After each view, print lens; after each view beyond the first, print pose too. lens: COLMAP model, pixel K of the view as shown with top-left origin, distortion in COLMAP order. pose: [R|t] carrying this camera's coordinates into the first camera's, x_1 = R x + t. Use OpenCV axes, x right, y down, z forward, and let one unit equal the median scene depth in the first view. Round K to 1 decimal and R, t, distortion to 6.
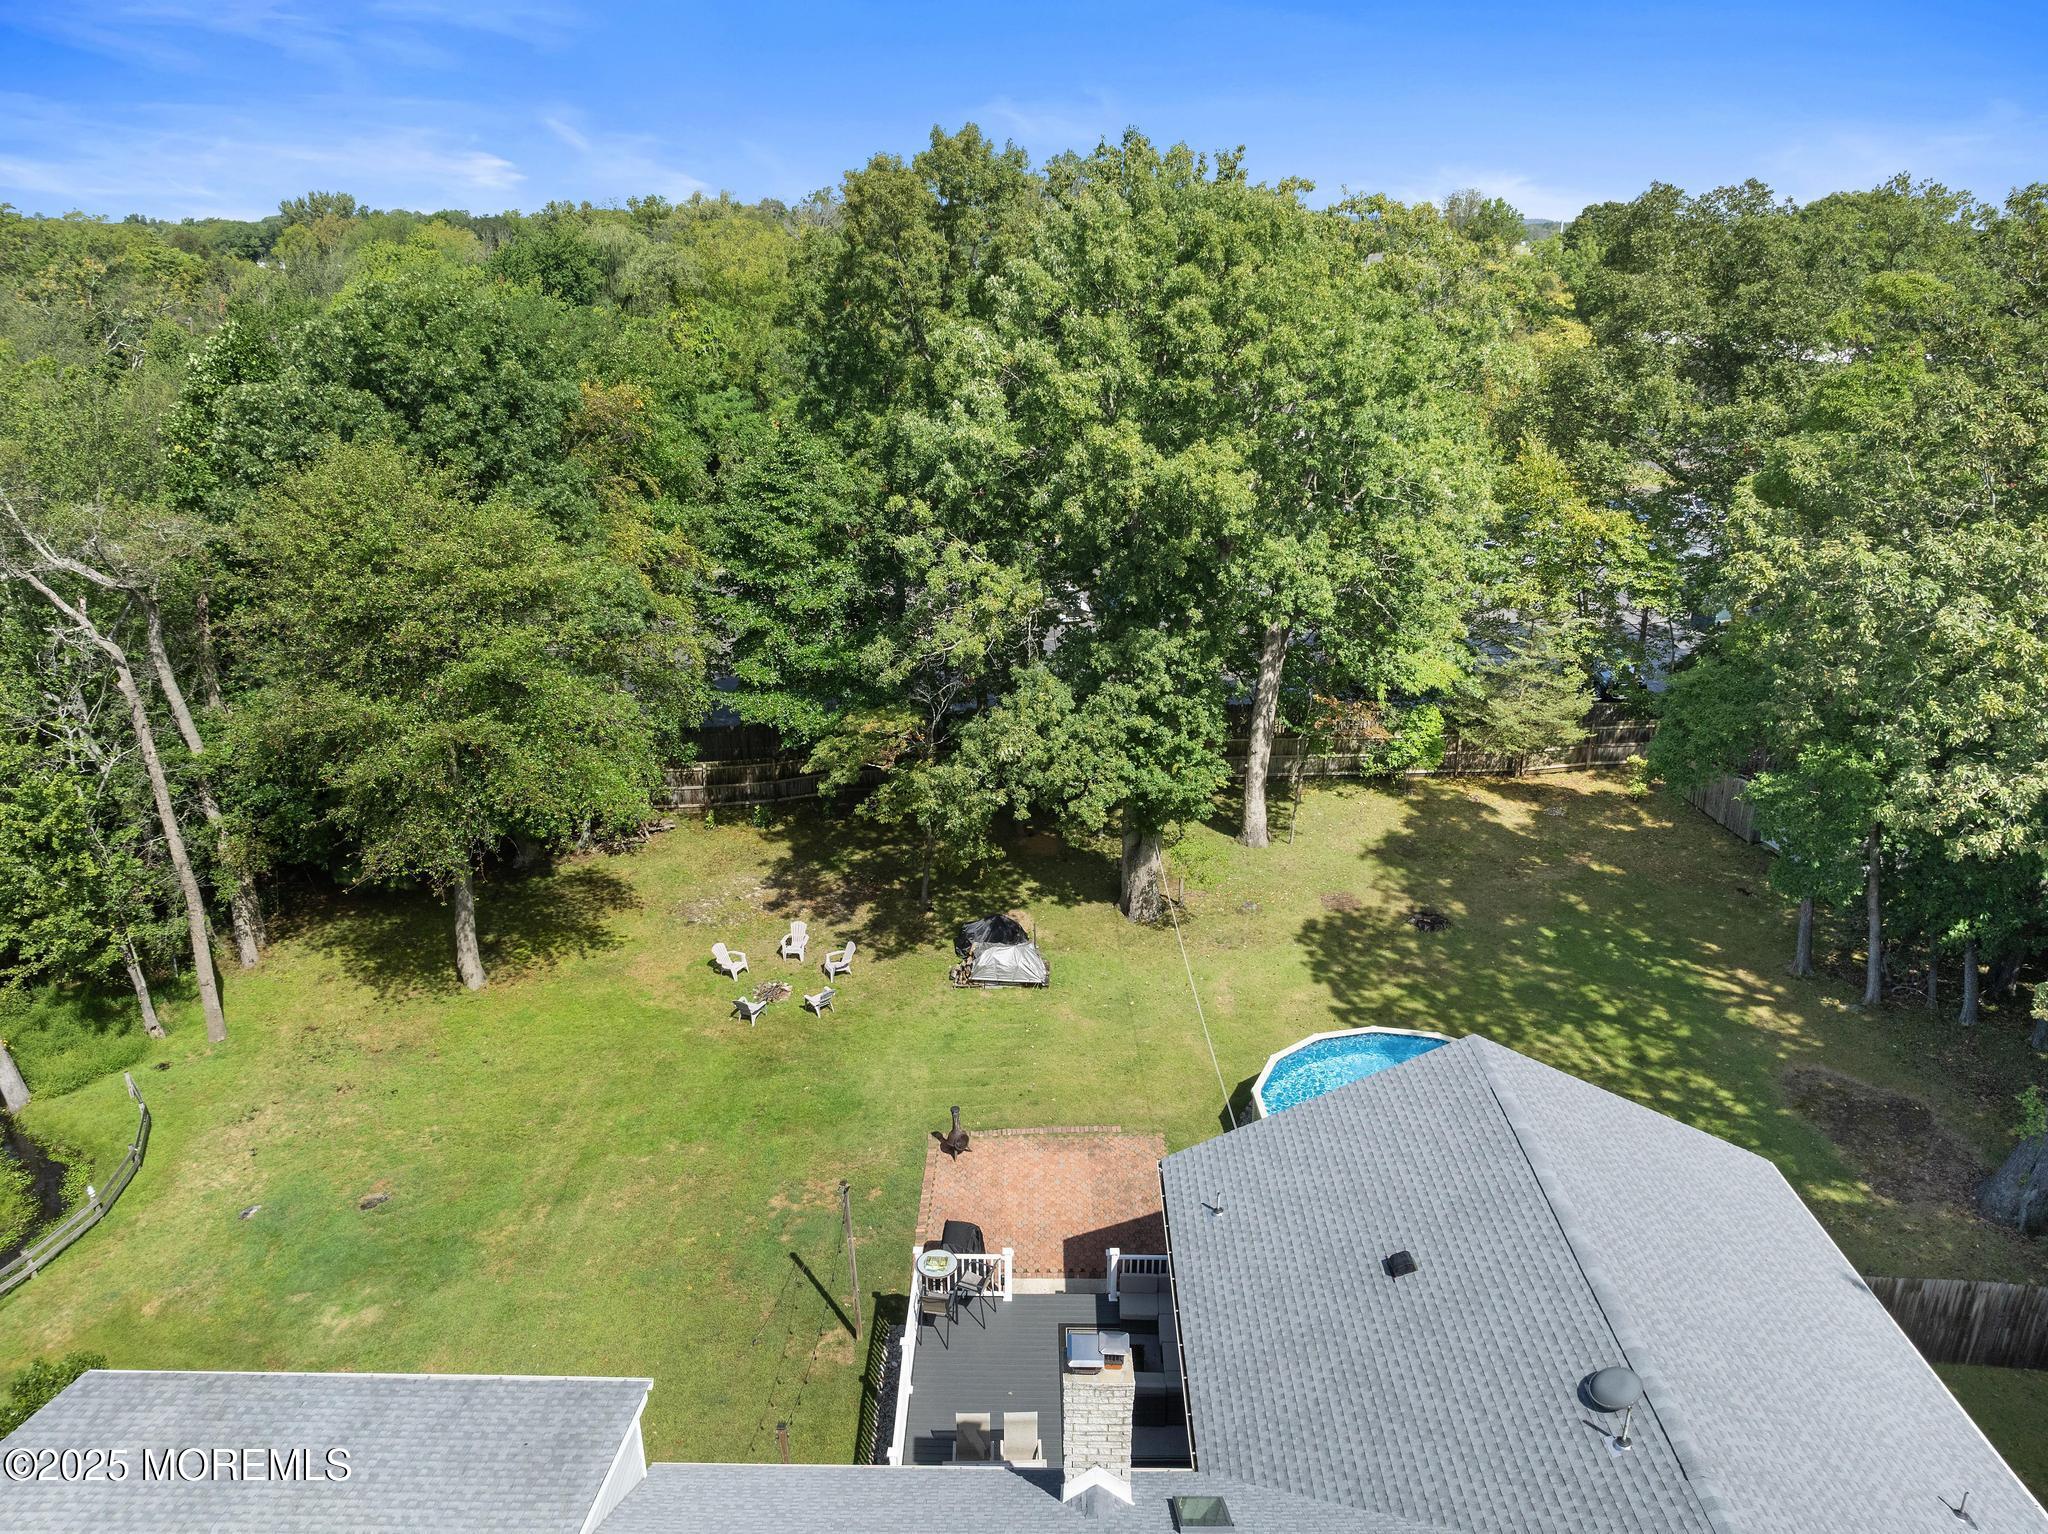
lens RADIAL K [[1437.9, 0, 1023.1], [0, 1437.9, 775.3], [0, 0, 1]] dist [-0.040227, 0.008304]
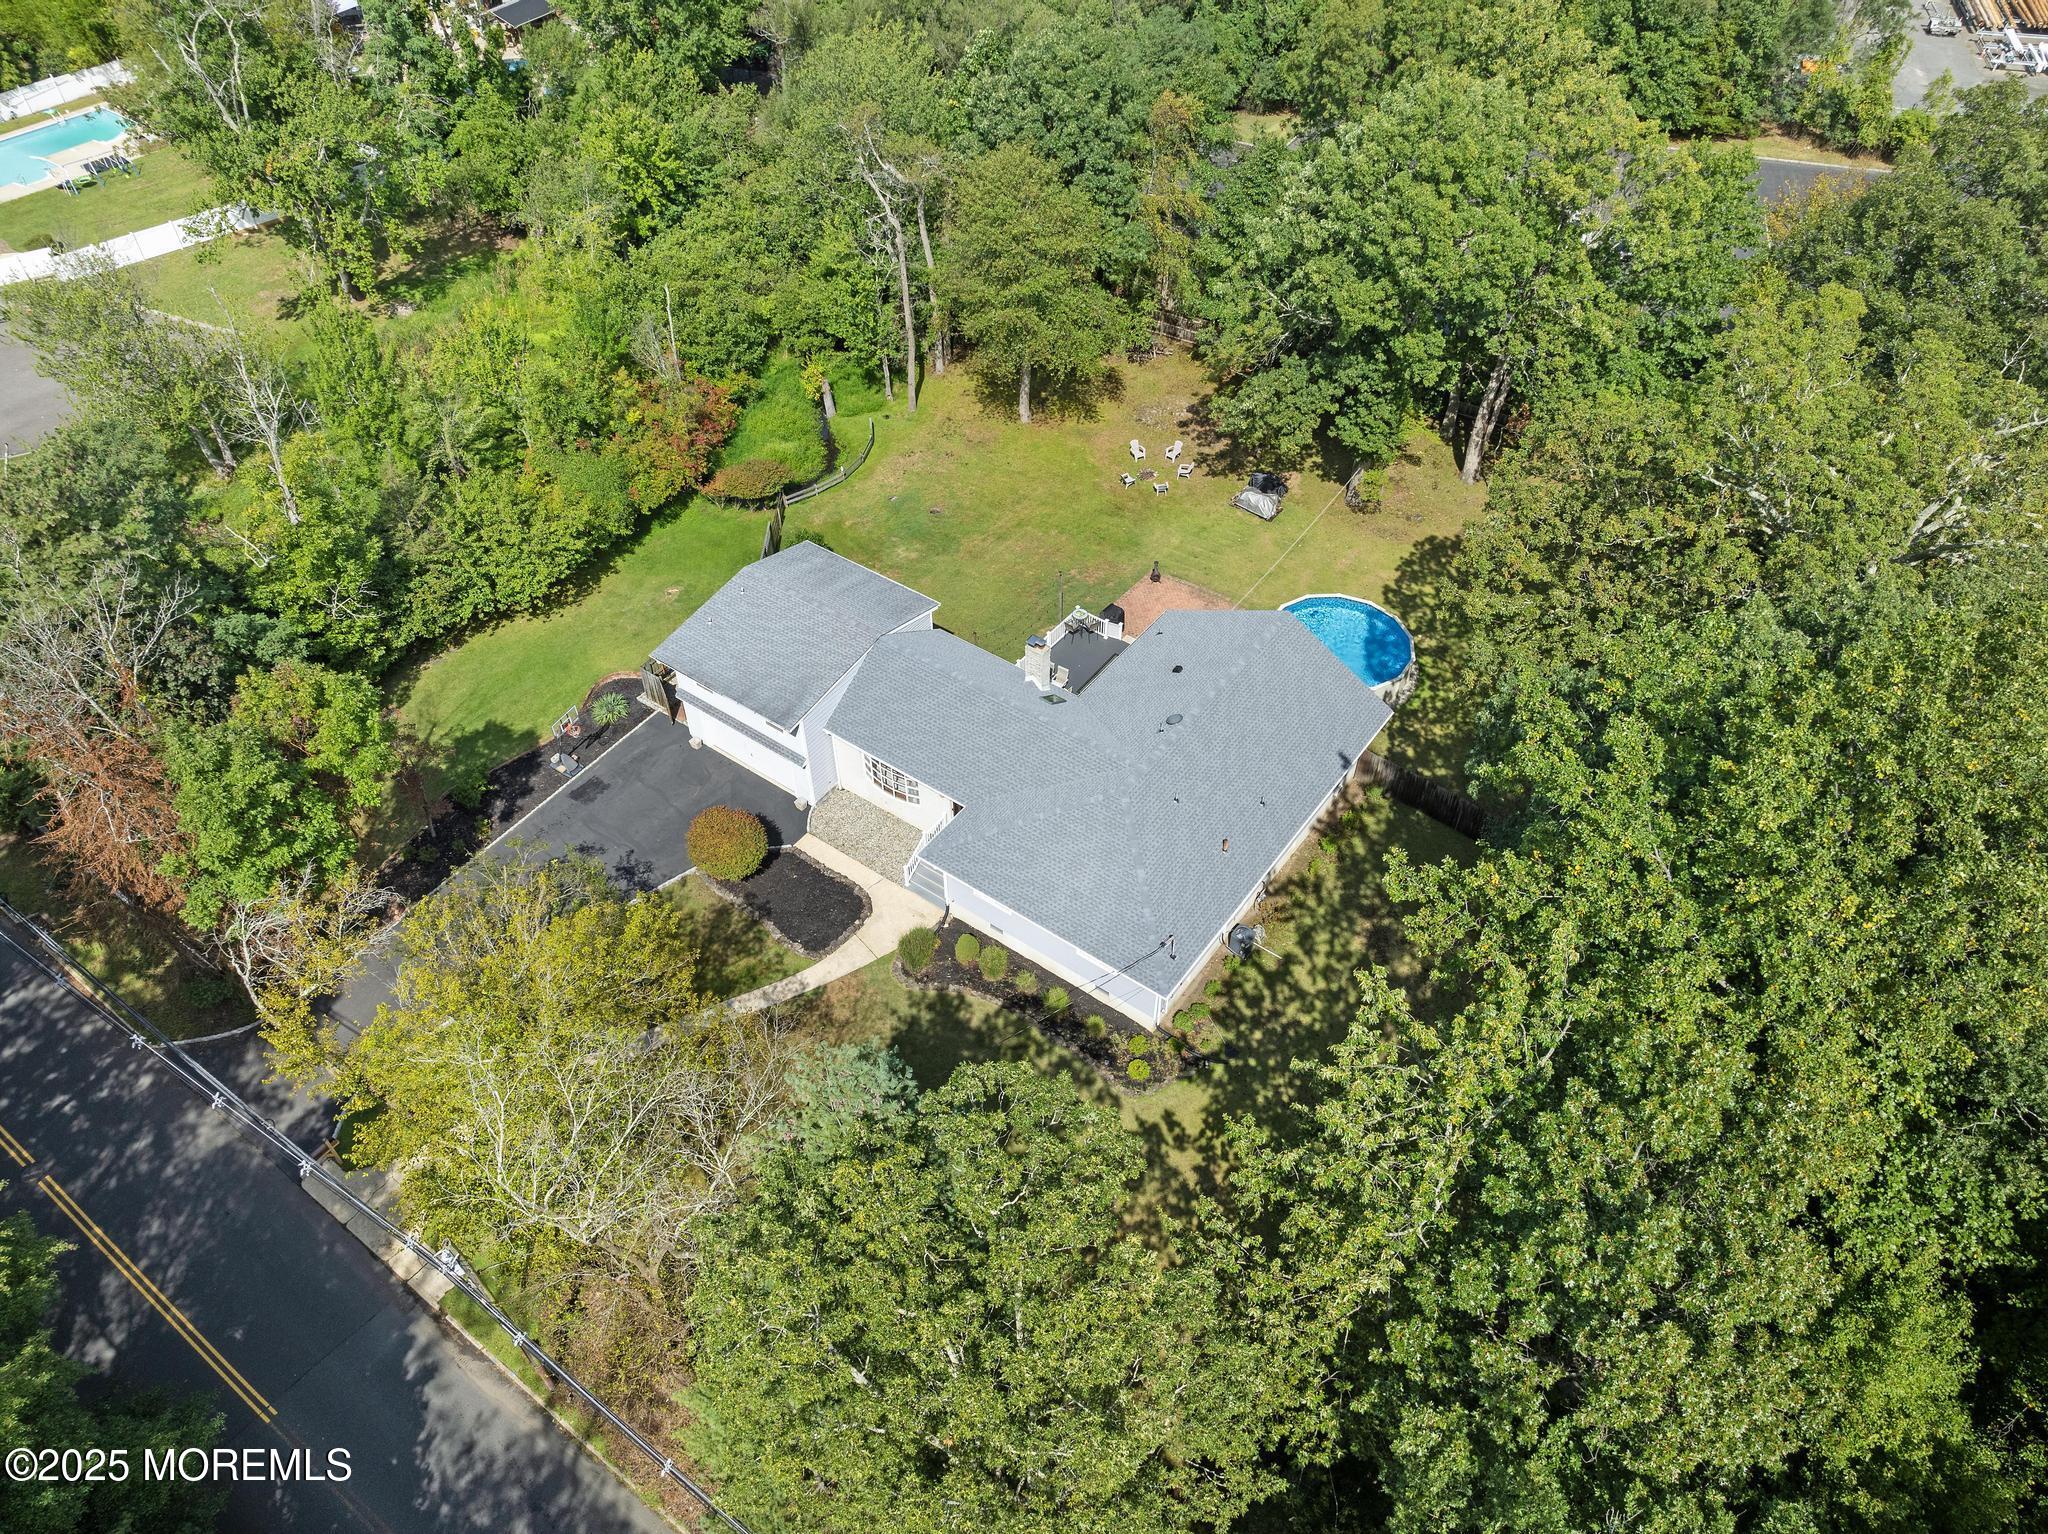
lens RADIAL K [[1437.9, 0, 1023.6], [0, 1437.9, 767.2], [0, 0, 1]] dist [-0.040227, 0.008304]
pose [[0.817442, 0.416823, -0.397551, 0.672399], [-0.207046, 0.856677, 0.472479, -0.420903], [0.537513, -0.303913, 0.786585, -0.793808]]
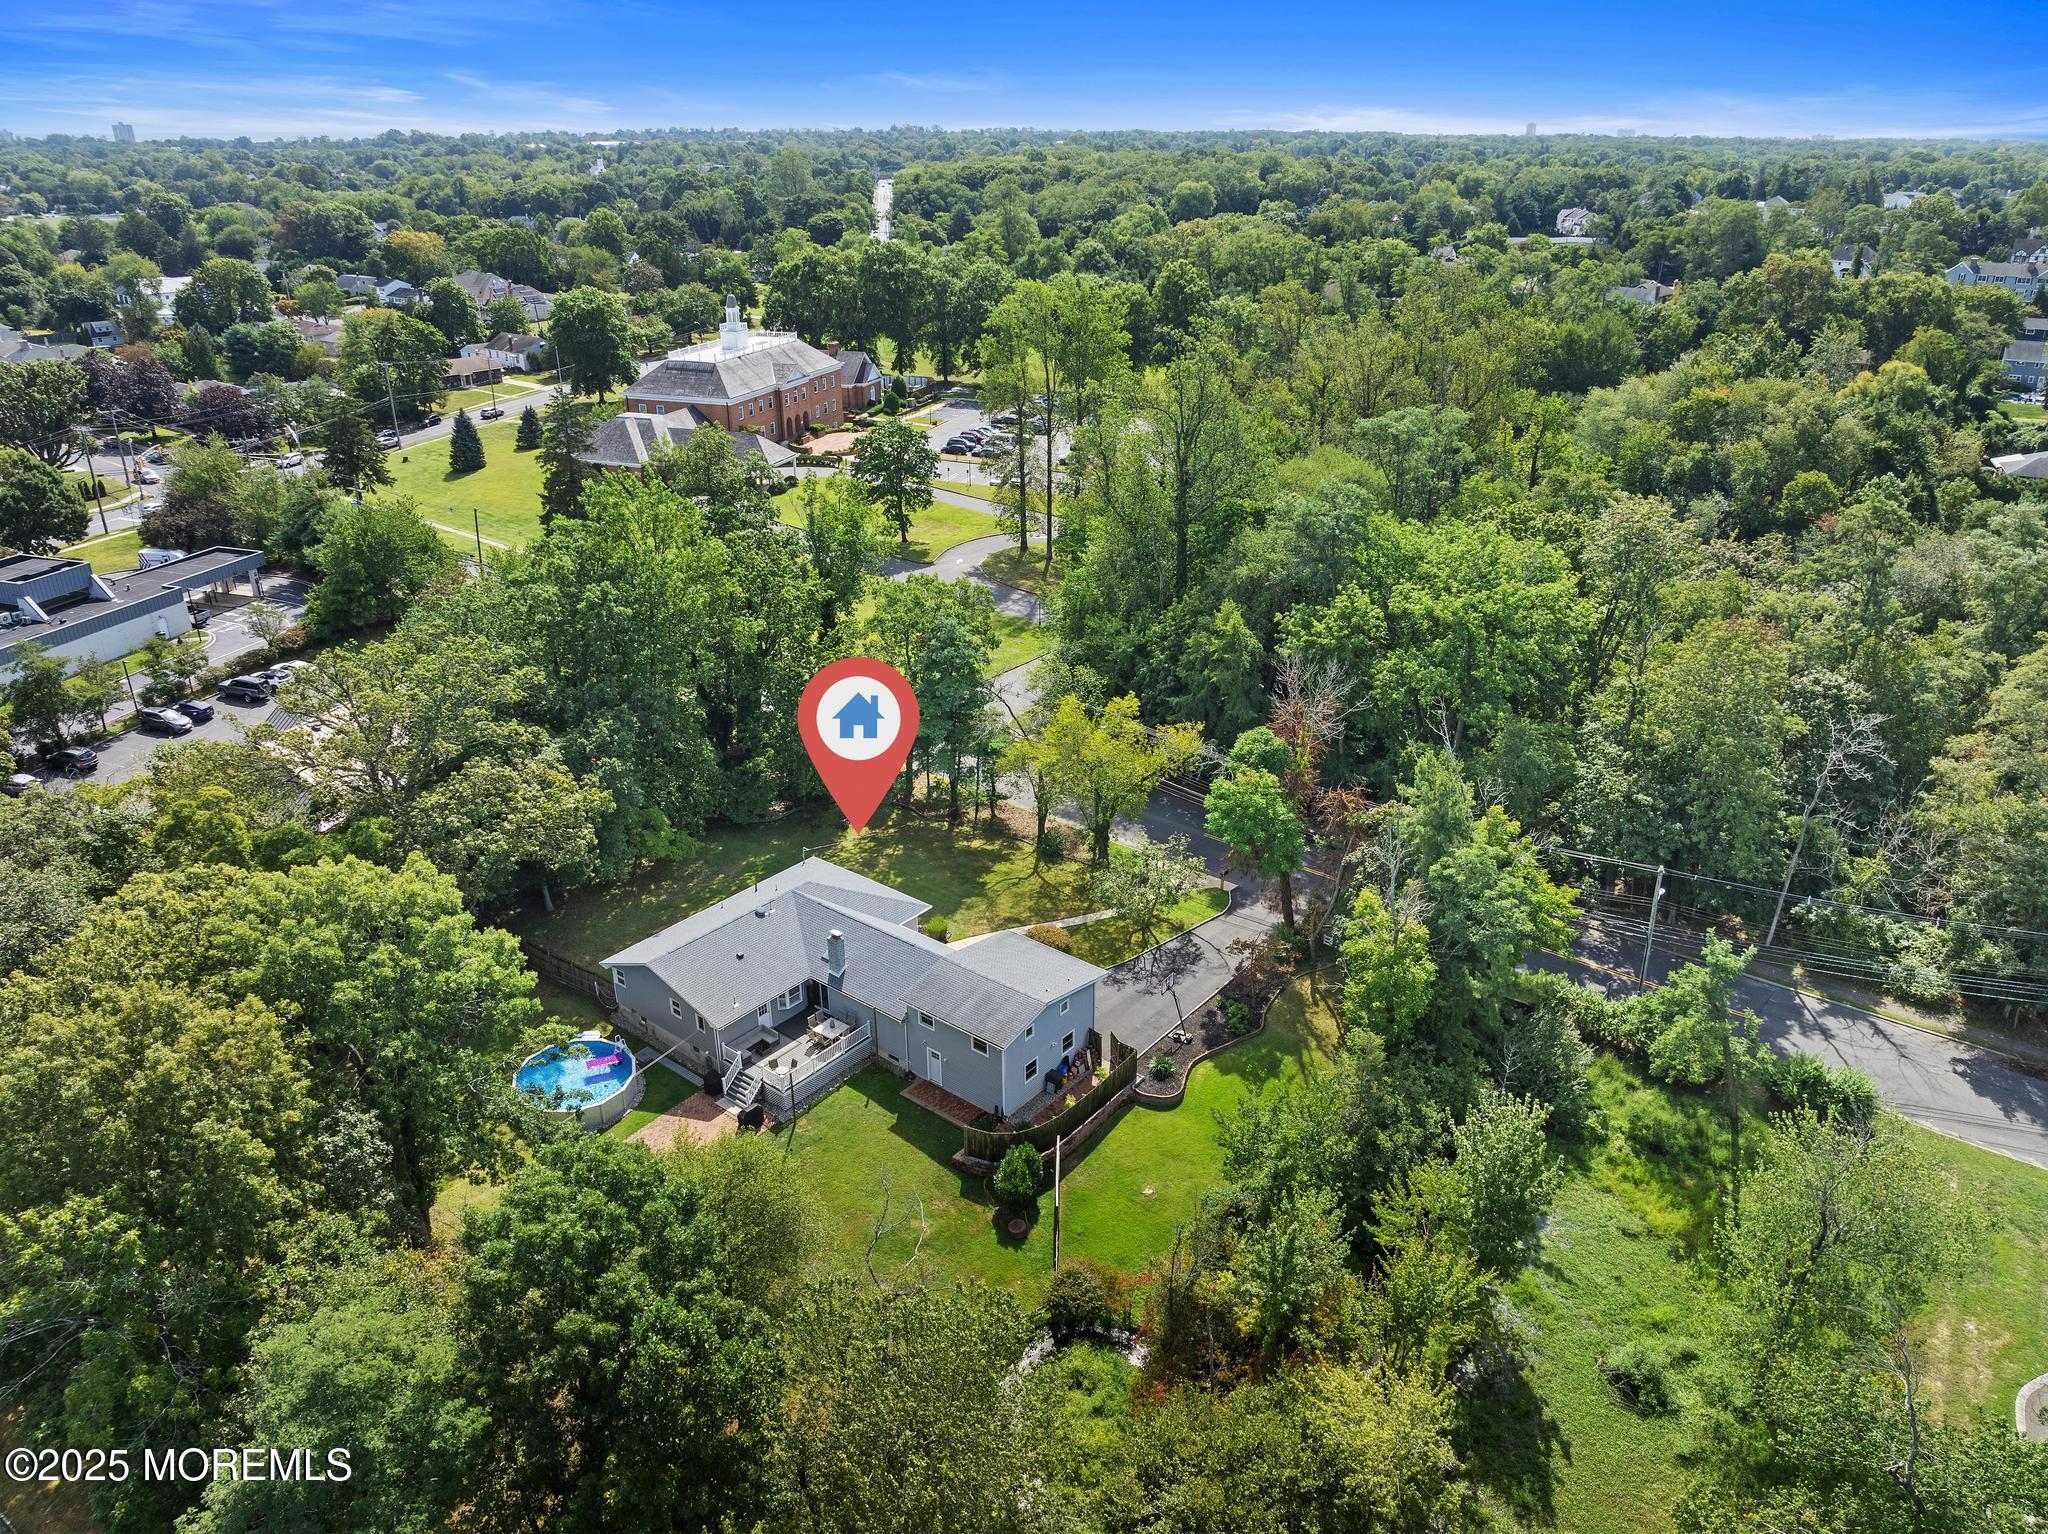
lens RADIAL K [[1437.9, 0, 1019.2], [0, 1437.9, 780.3], [0, 0, 1]] dist [-0.040227, 0.008304]
pose [[-0.786256, -0.259965, 0.560553, -1.370641], [0.219570, 0.730433, 0.646728, -1.356012], [-0.577573, 0.631574, -0.517227, 1.280379]]
